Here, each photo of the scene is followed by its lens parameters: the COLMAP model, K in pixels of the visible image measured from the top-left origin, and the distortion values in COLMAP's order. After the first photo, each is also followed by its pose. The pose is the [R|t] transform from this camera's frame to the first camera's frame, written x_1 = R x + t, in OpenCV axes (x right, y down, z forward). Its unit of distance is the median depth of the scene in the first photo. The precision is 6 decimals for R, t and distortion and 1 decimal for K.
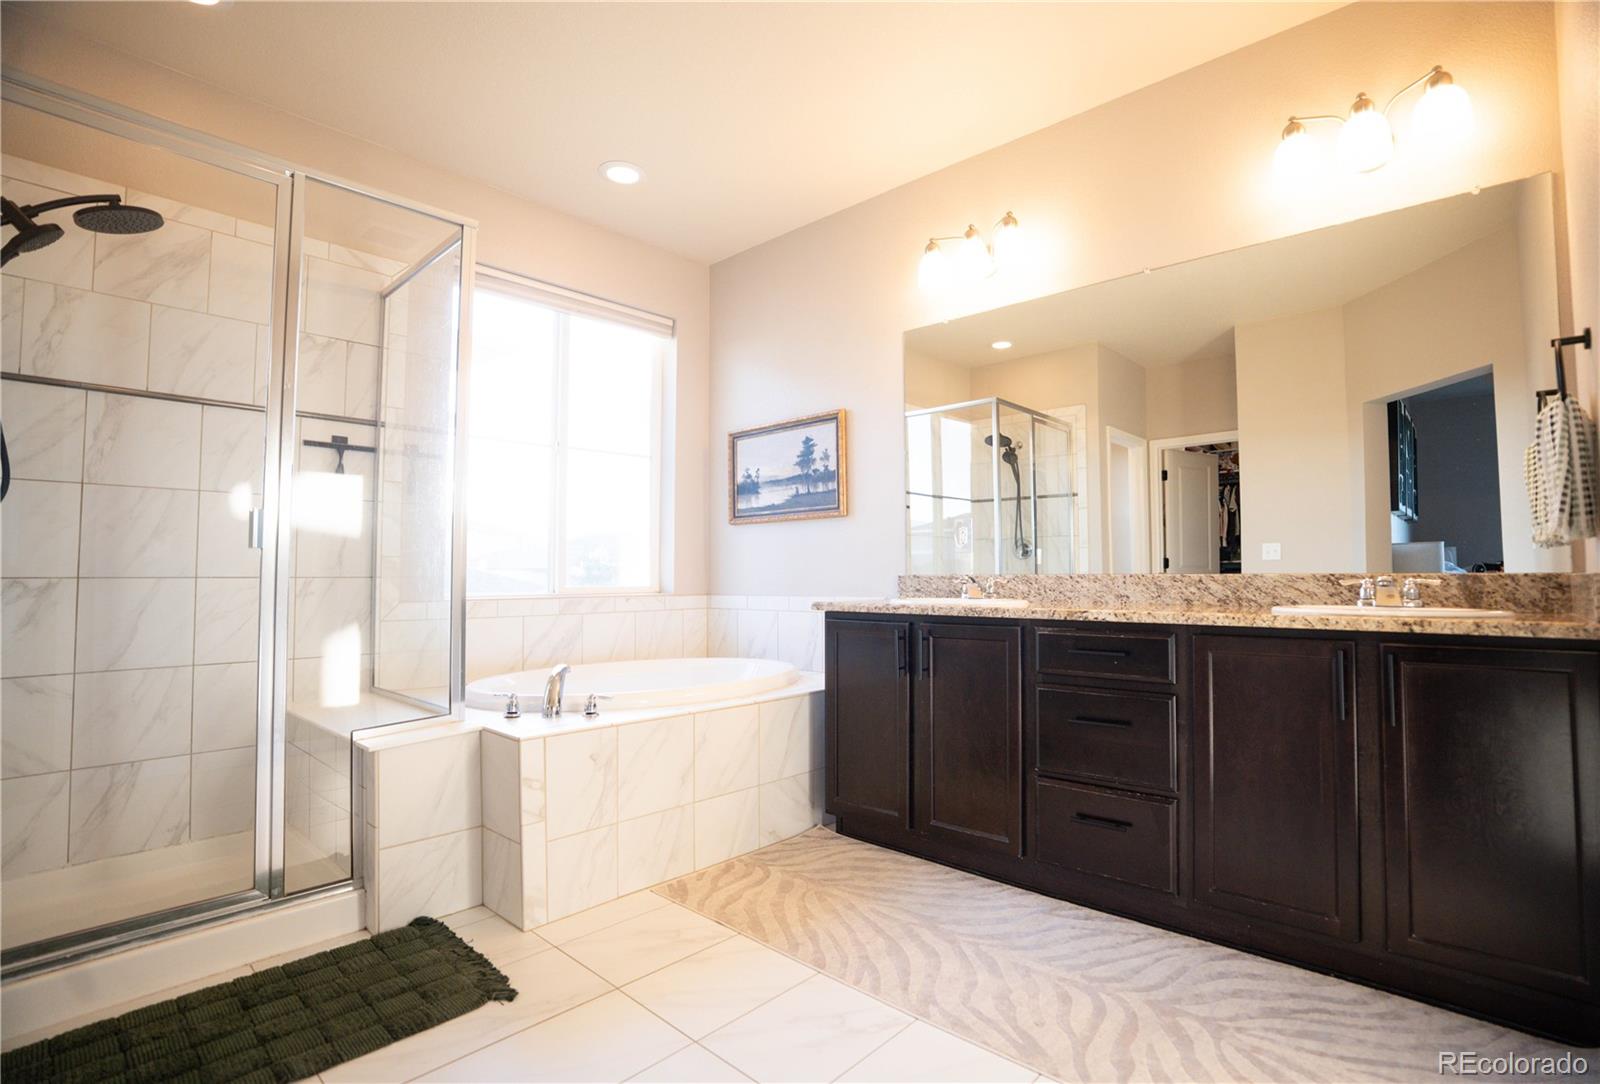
lens RADIAL K [[763.8, 0, 800.0], [0, 763.8, 542.0], [0, 0, 1]] dist [-0.091841, 0.037473]
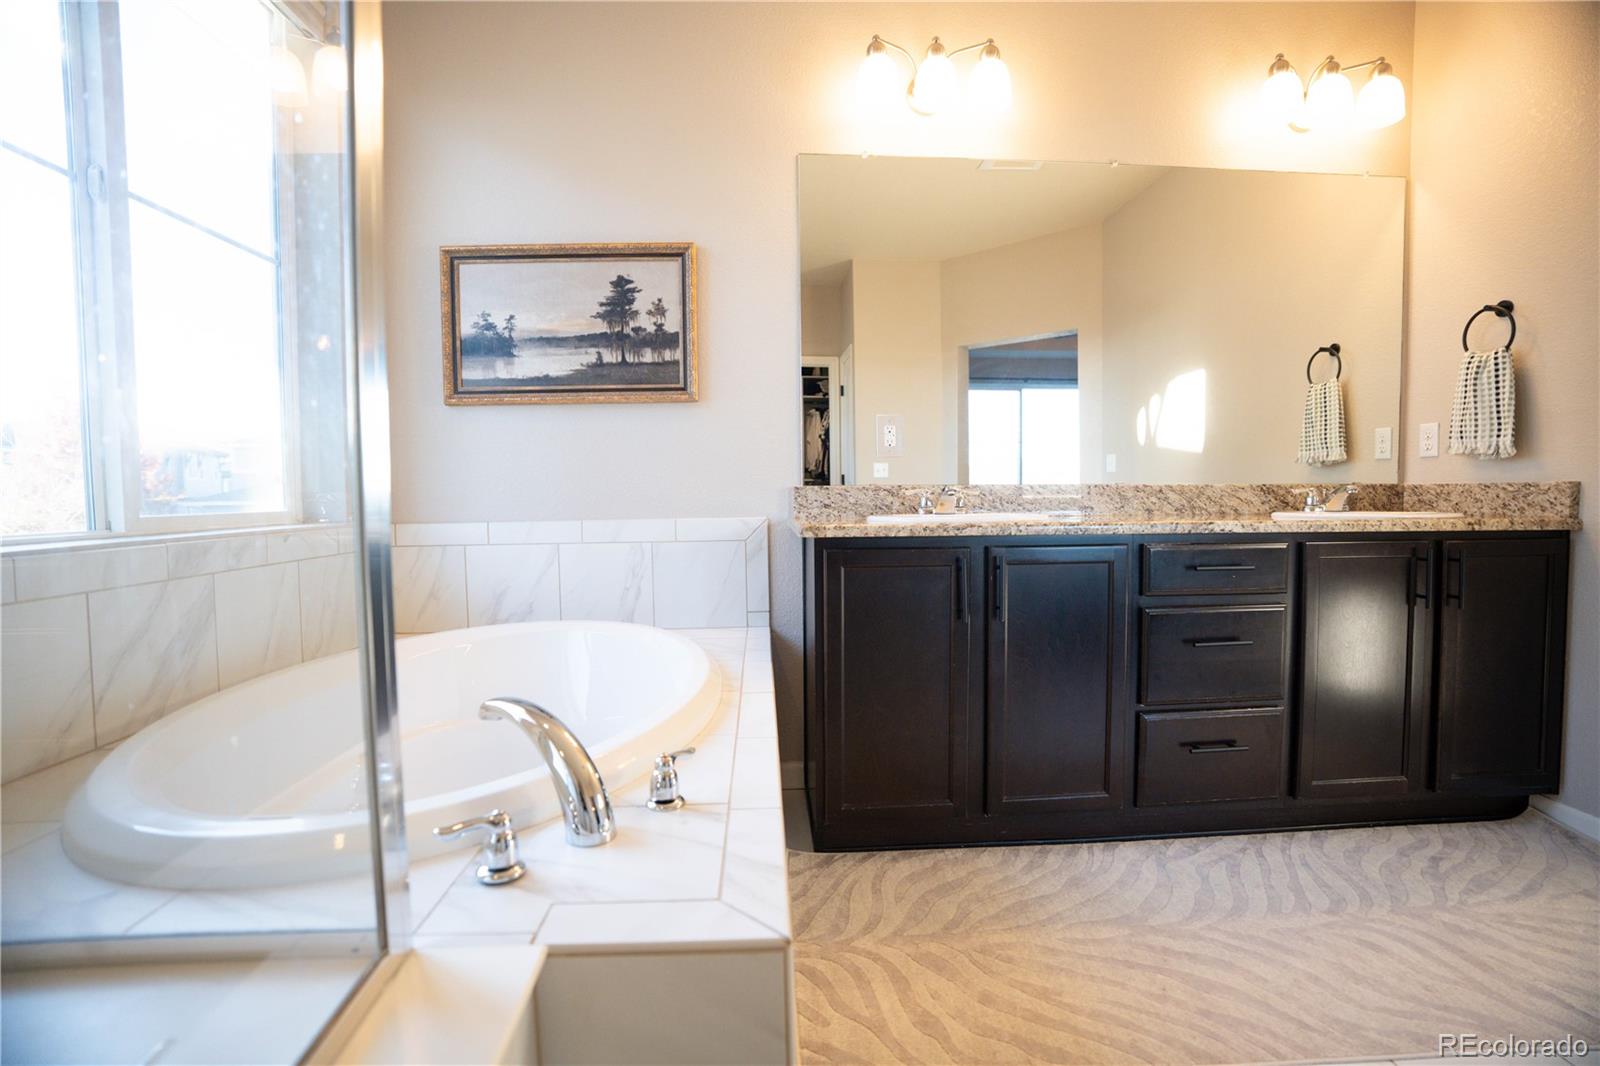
lens RADIAL K [[736.3, 0, 800.0], [0, 736.3, 533.0], [0, 0, 1]] dist [-0.081202, 0.031327]
pose [[0.692502, -0.043200, 0.720121, -0.497024], [-0.024448, 0.996227, 0.083274, 0.037747], [-0.721002, -0.075272, 0.688833, 0.645983]]
